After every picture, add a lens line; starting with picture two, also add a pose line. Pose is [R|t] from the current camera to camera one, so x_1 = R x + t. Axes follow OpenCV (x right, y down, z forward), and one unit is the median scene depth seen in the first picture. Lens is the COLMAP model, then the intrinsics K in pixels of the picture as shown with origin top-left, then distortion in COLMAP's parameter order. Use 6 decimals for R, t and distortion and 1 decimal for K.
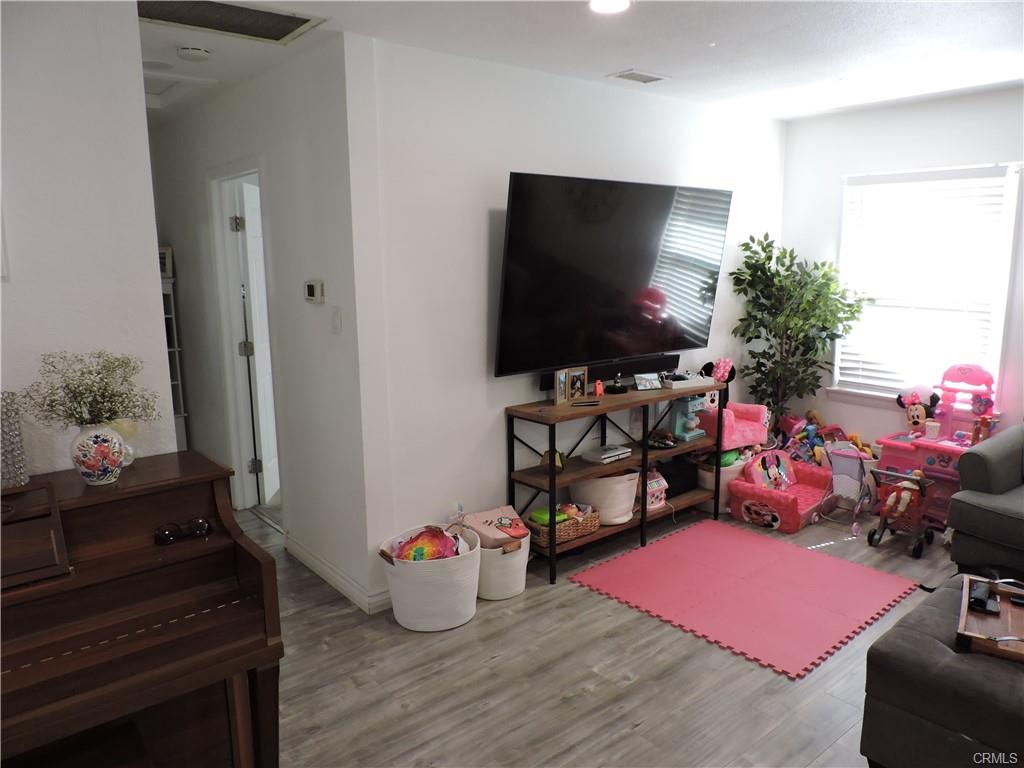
lens RADIAL K [[725.3, 0, 515.6], [0, 725.3, 382.2], [0, 0, 1]] dist [-0.028180, 0.009865]
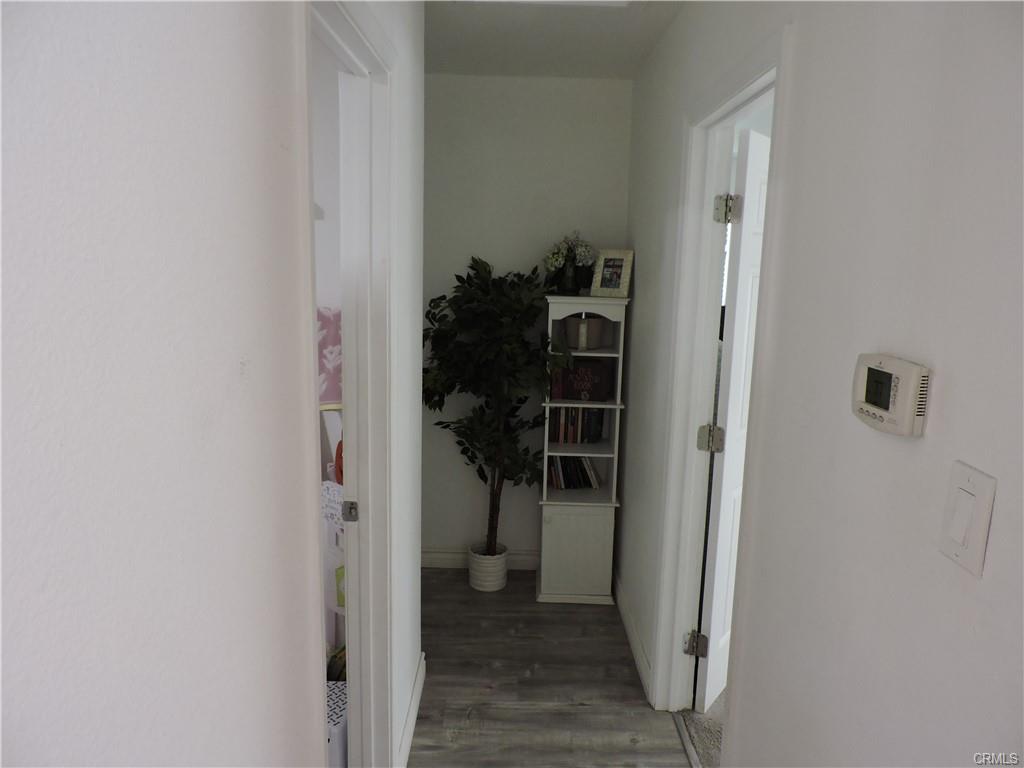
lens RADIAL K [[725.3, 0, 513.5], [0, 725.3, 386.9], [0, 0, 1]] dist [-0.028180, 0.009865]
pose [[0.770620, 0.136014, -0.622612, -0.154188], [-0.142460, 0.989003, 0.039729, -0.085738], [0.621169, 0.058082, 0.781522, 0.481106]]
